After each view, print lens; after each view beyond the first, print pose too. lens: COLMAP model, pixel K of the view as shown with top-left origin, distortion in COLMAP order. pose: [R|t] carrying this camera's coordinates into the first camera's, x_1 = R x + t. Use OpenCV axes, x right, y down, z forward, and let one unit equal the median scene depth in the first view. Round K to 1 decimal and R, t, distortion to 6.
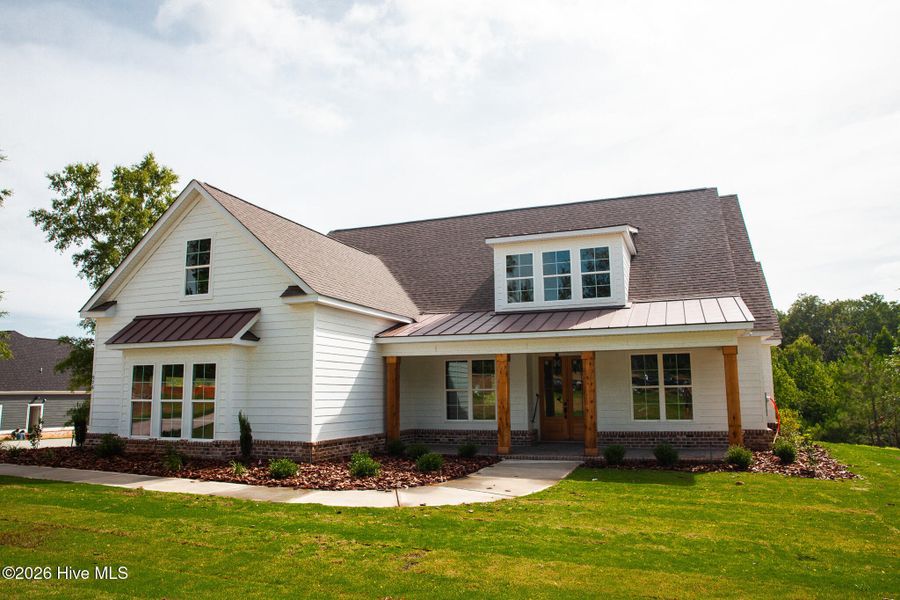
lens RADIAL K [[577.4, 0, 456.3], [0, 577.4, 300.4], [0, 0, 1]] dist [-0.114009, 0.079557]
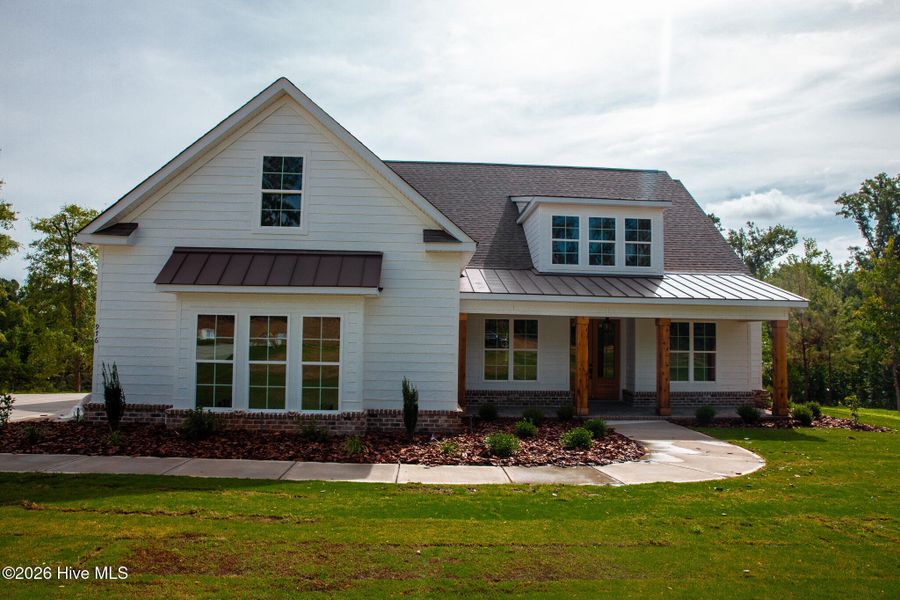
lens RADIAL K [[577.4, 0, 456.3], [0, 577.4, 300.4], [0, 0, 1]] dist [-0.114009, 0.079557]
pose [[0.921221, 0.052600, 0.385467, -0.494069], [-0.085470, 0.993974, 0.068627, 0.014775], [-0.379535, -0.096167, 0.920166, 0.161404]]
